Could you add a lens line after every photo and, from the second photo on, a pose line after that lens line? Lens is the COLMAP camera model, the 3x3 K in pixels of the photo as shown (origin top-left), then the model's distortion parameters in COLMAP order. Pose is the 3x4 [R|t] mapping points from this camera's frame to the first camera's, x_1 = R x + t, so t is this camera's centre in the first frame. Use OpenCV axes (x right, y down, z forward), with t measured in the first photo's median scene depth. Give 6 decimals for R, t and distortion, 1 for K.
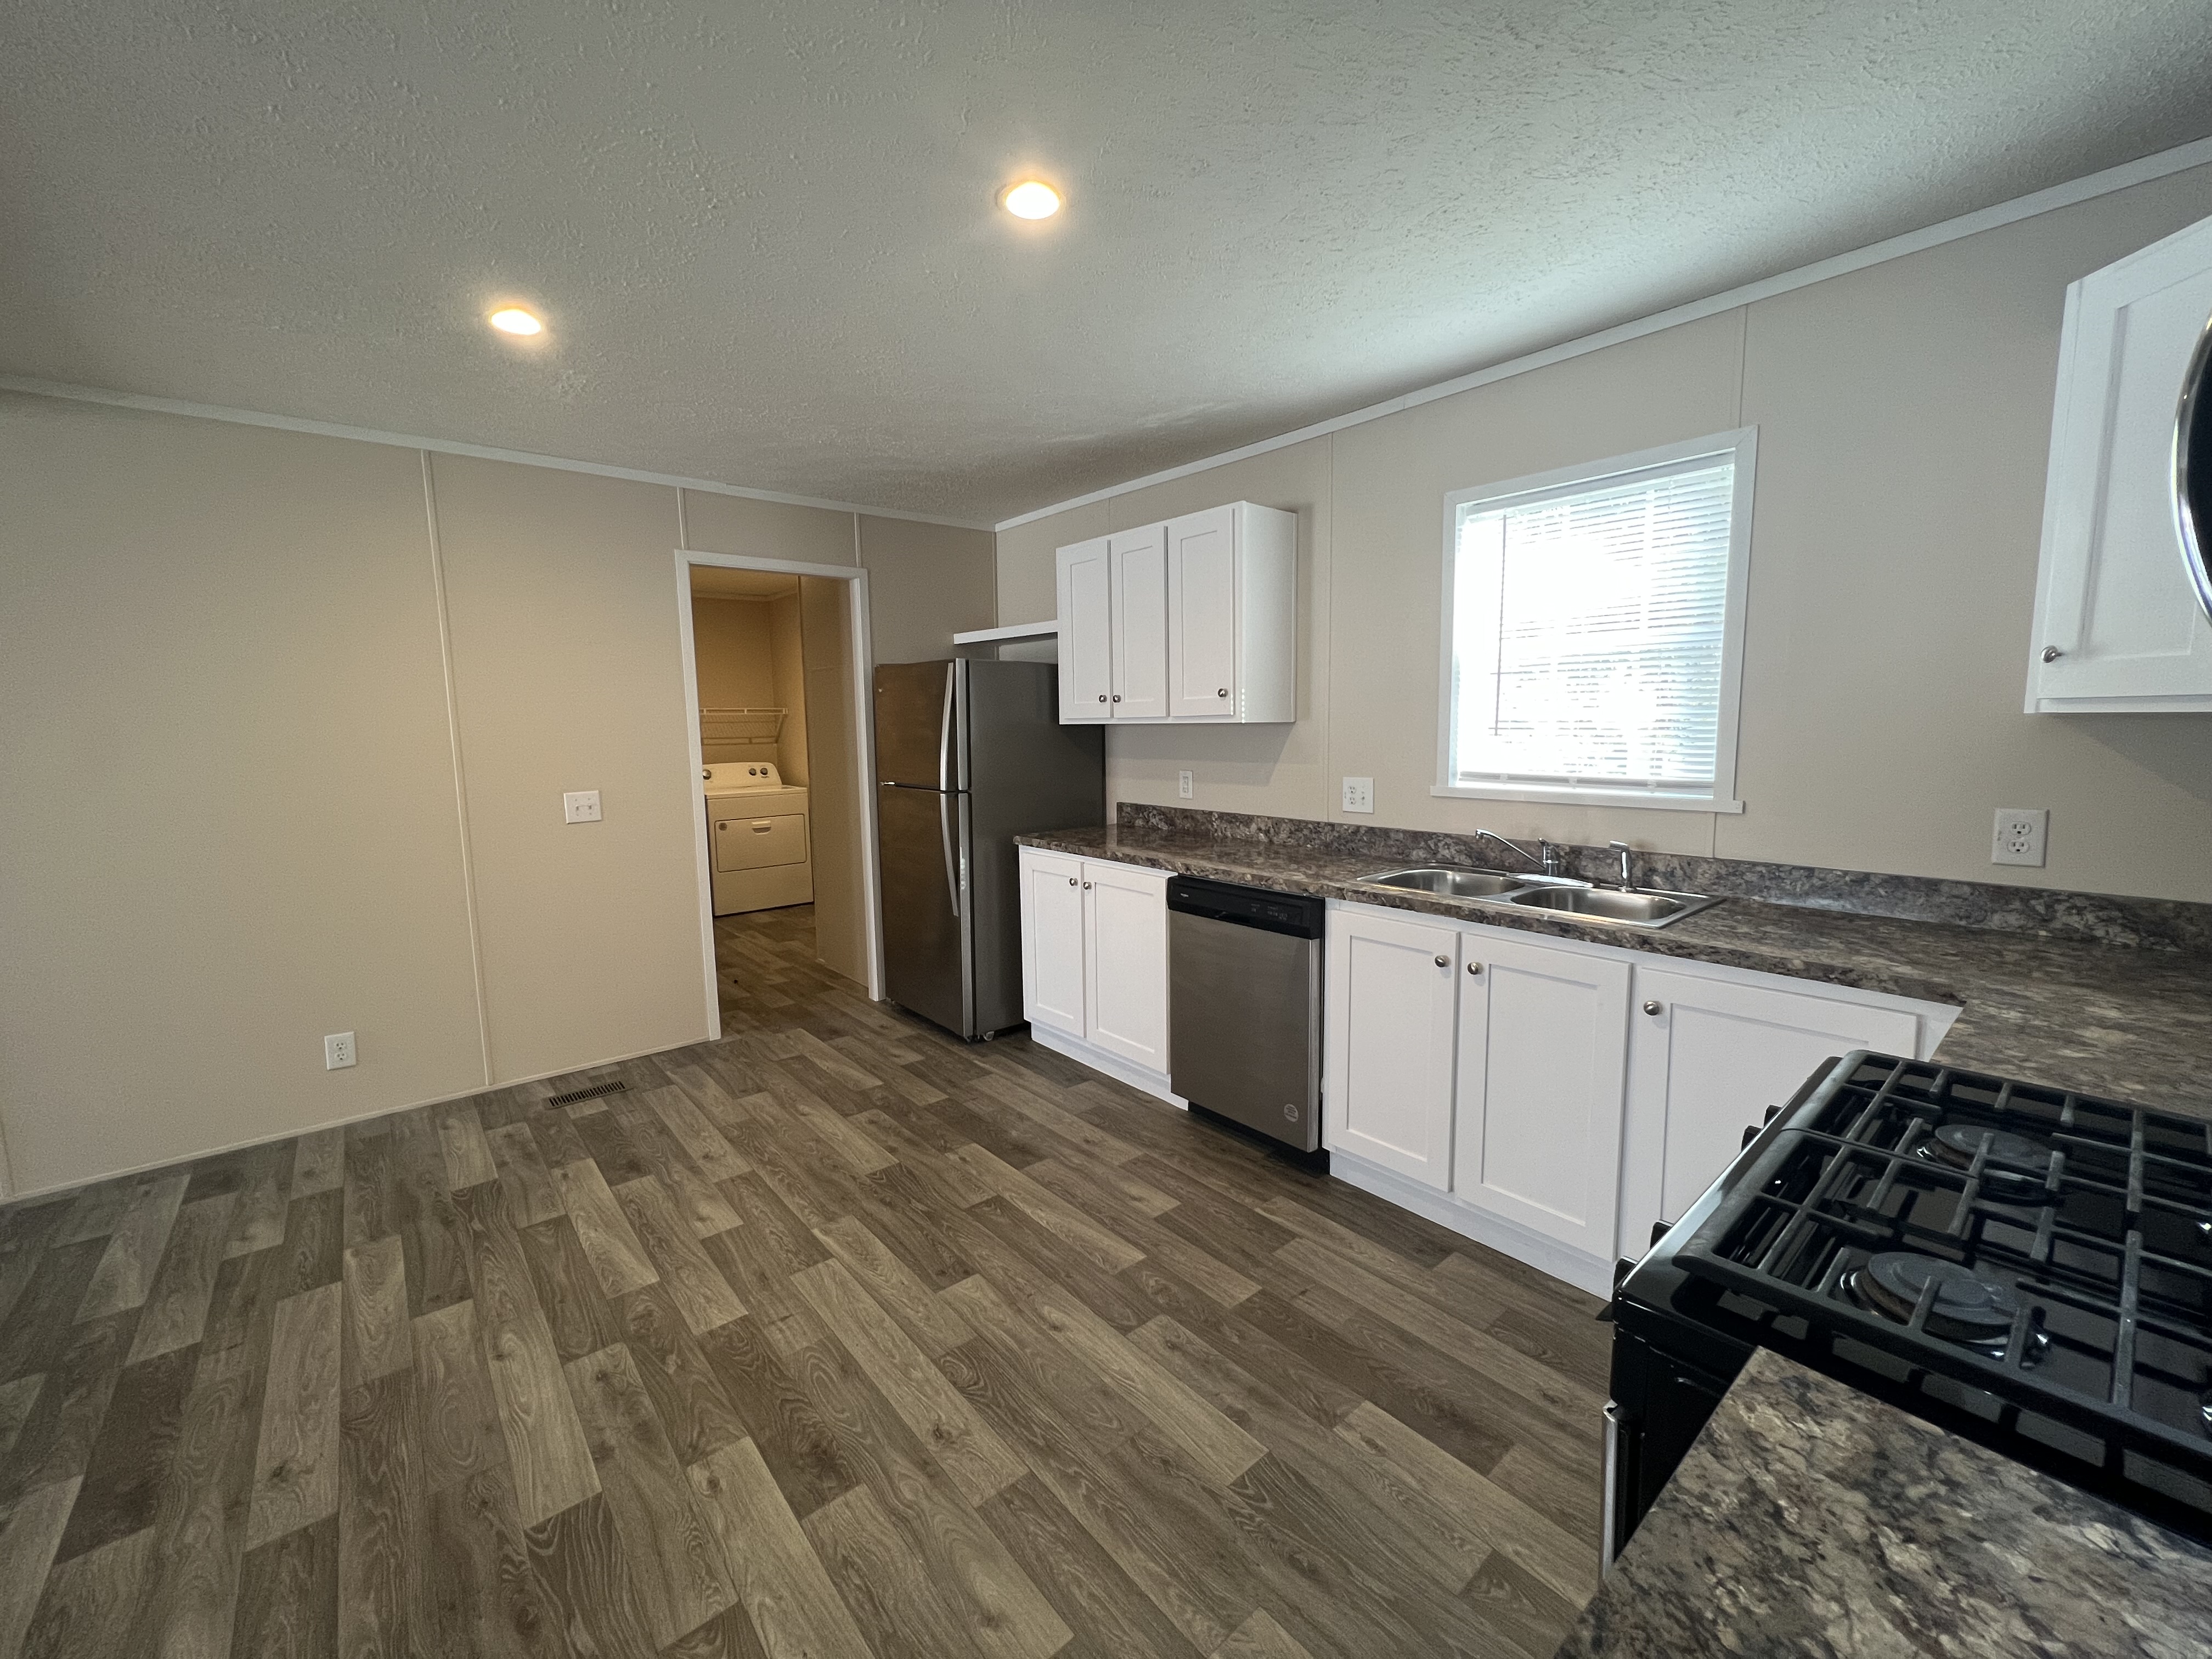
lens RADIAL K [[884.2, 0, 1104.5], [0, 884.2, 823.8], [0, 0, 1]] dist [-0.001643, -0.000141]
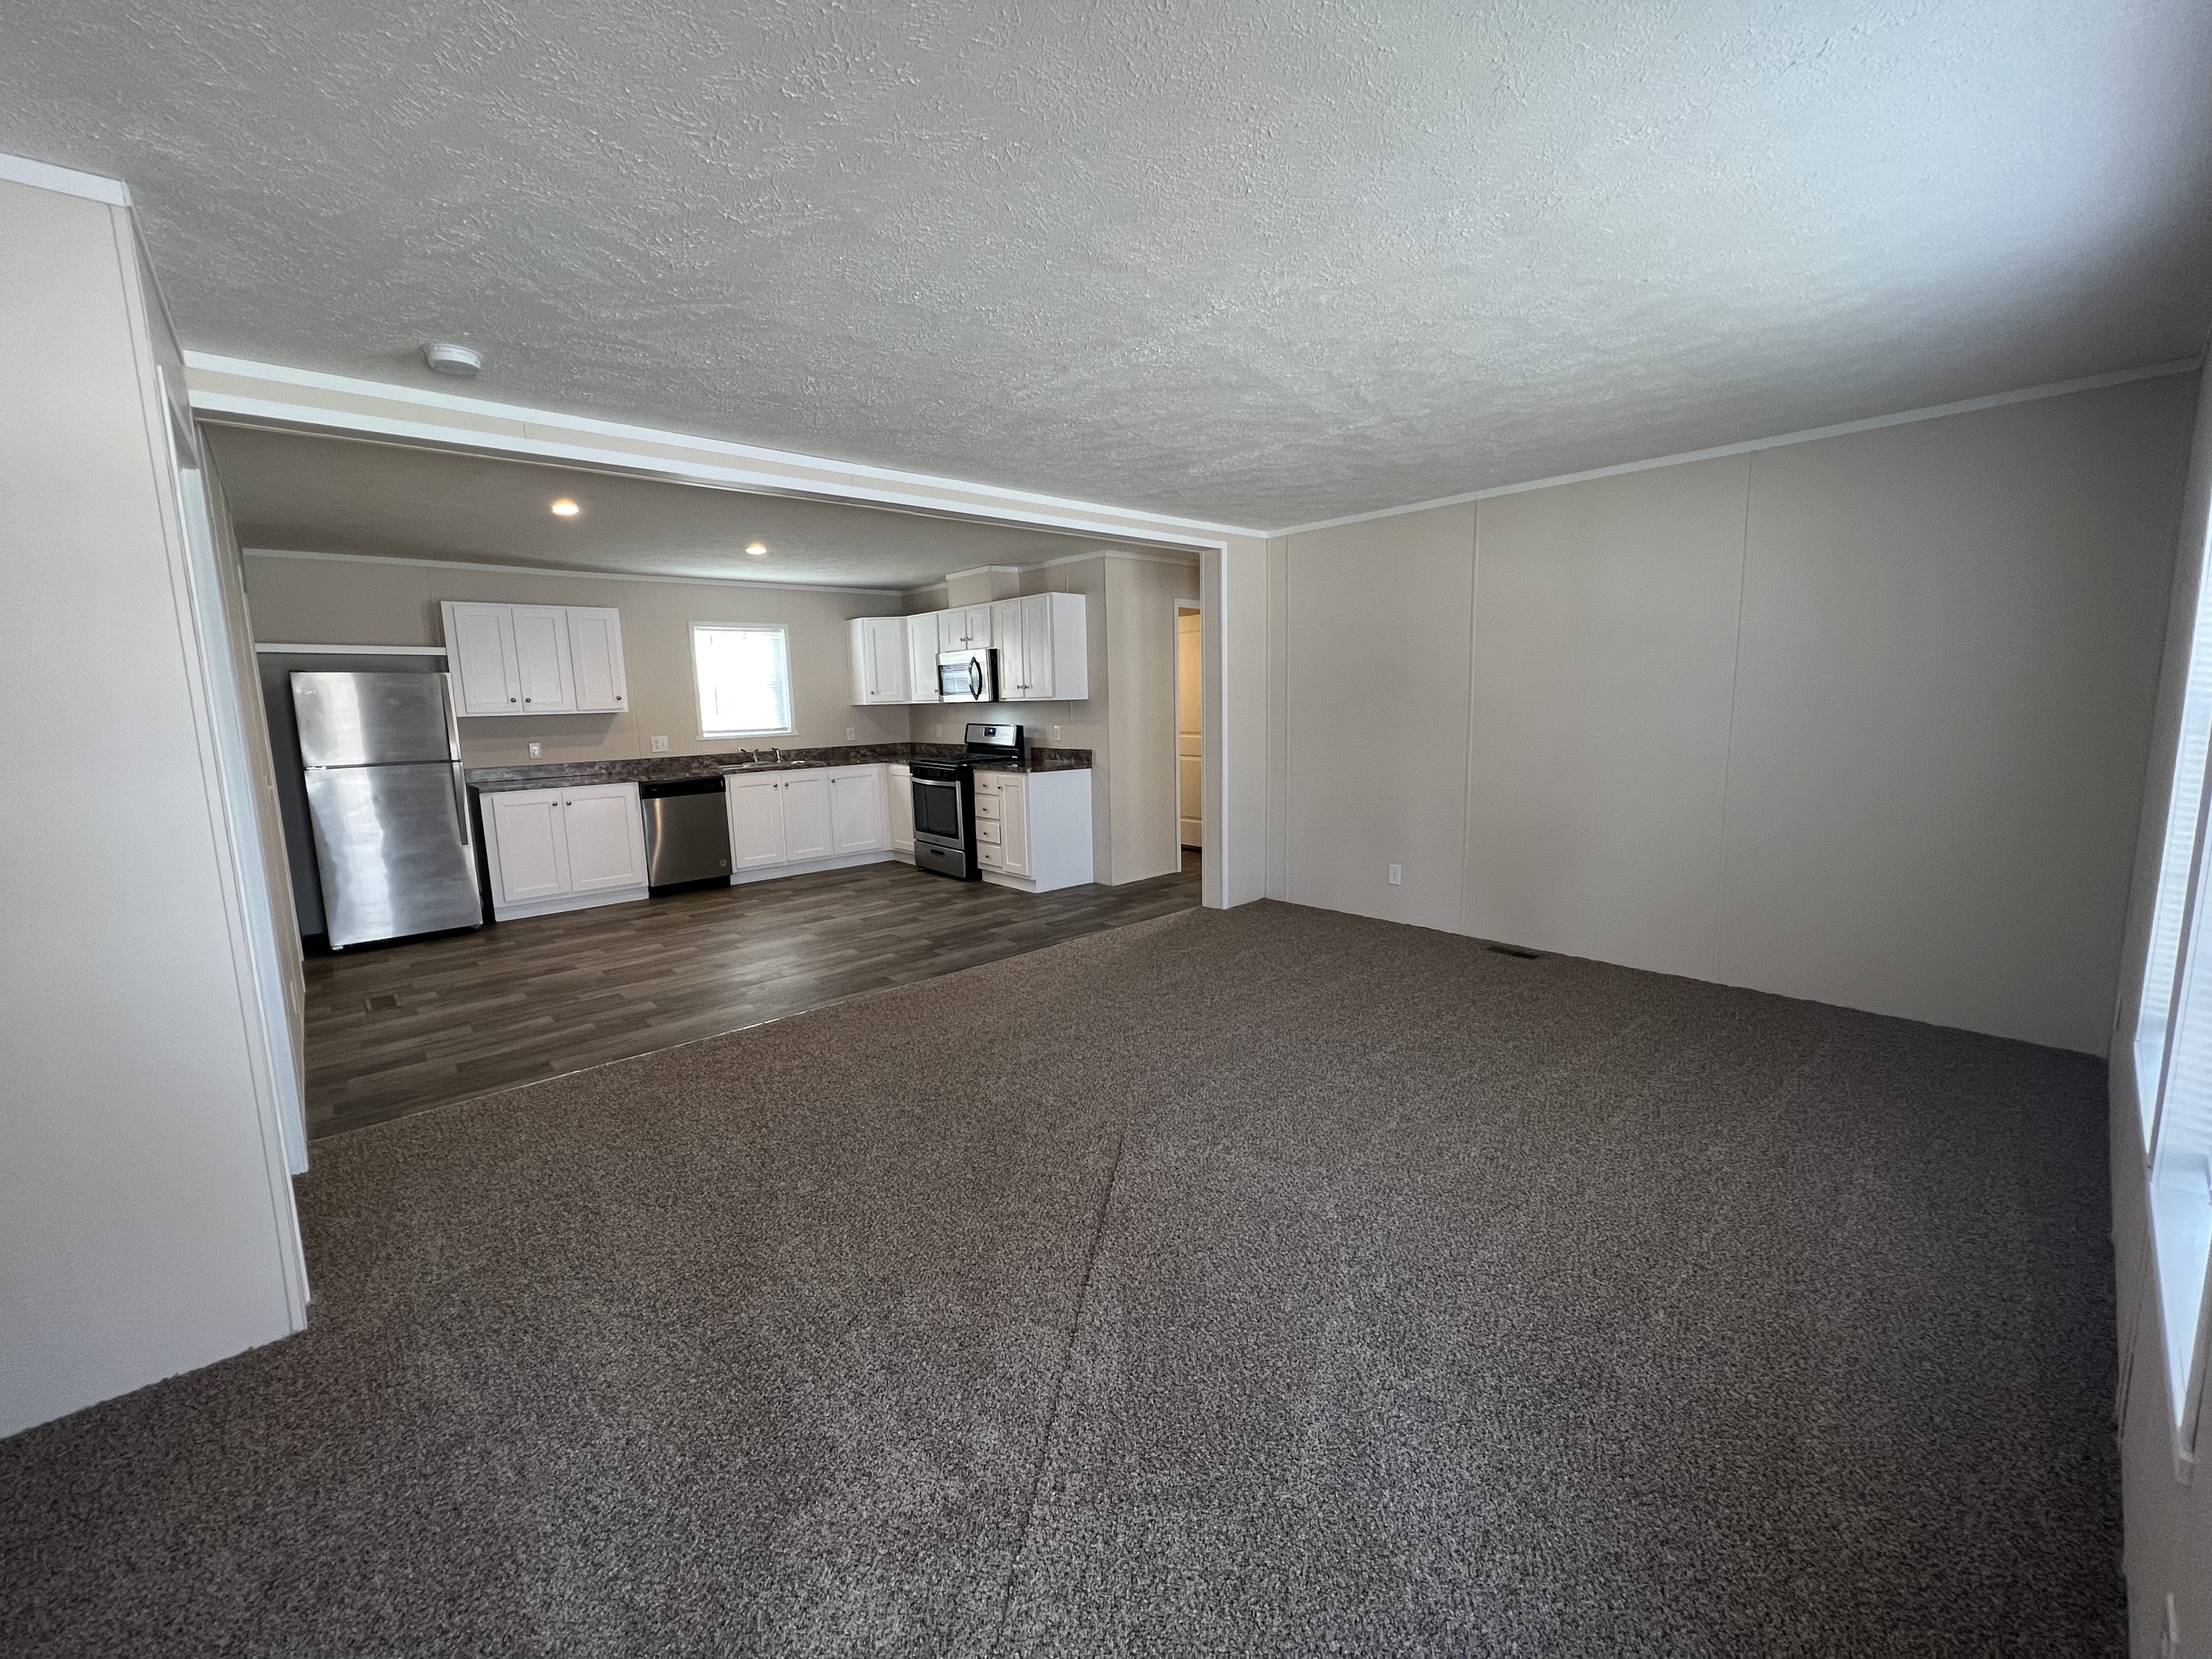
lens RADIAL K [[884.2, 0, 1104.5], [0, 884.2, 823.8], [0, 0, 1]] dist [-0.001643, -0.000141]
pose [[-0.030507, -0.125057, 0.991680, -2.804323], [0.144847, 0.981116, 0.128181, 0.058178], [-0.988984, 0.147553, -0.011817, -0.085879]]
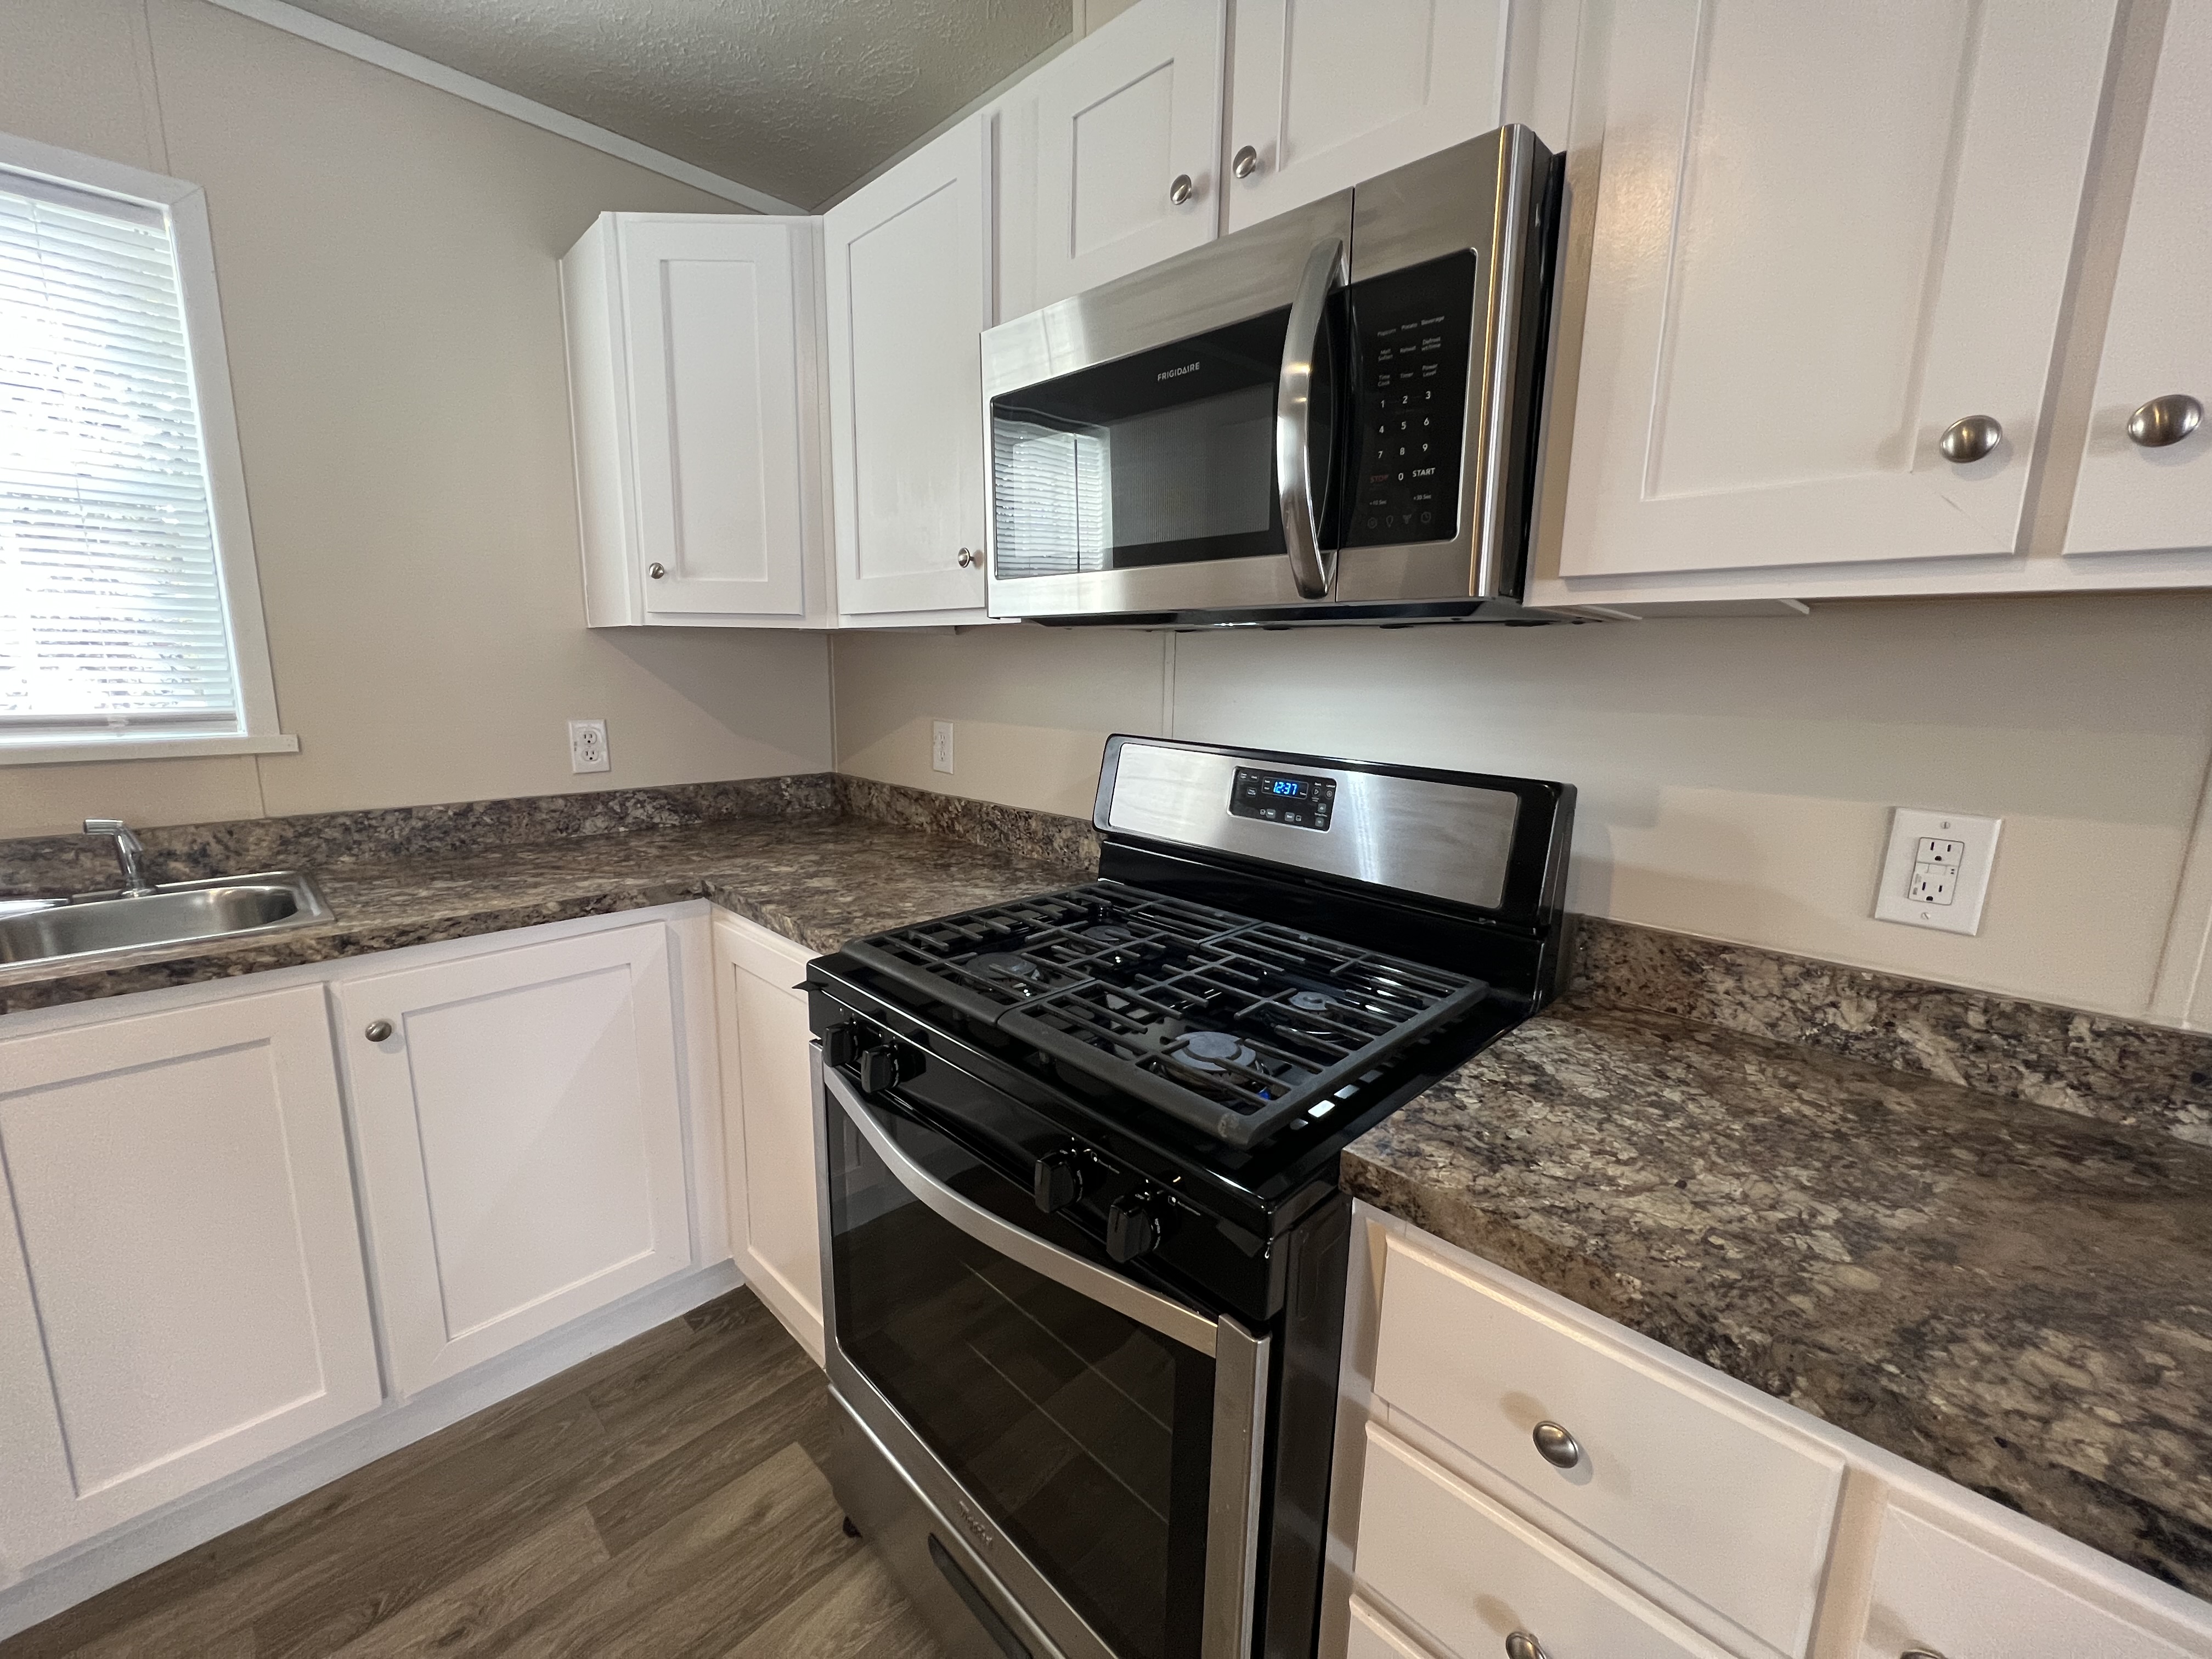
lens RADIAL K [[884.2, 0, 1104.5], [0, 884.2, 823.8], [0, 0, 1]] dist [-0.001643, -0.000141]
pose [[-0.096082, -0.161686, 0.982154, -0.078417], [0.102096, 0.979914, 0.171305, -0.010364], [-0.990124, 0.116733, -0.077644, 0.401477]]
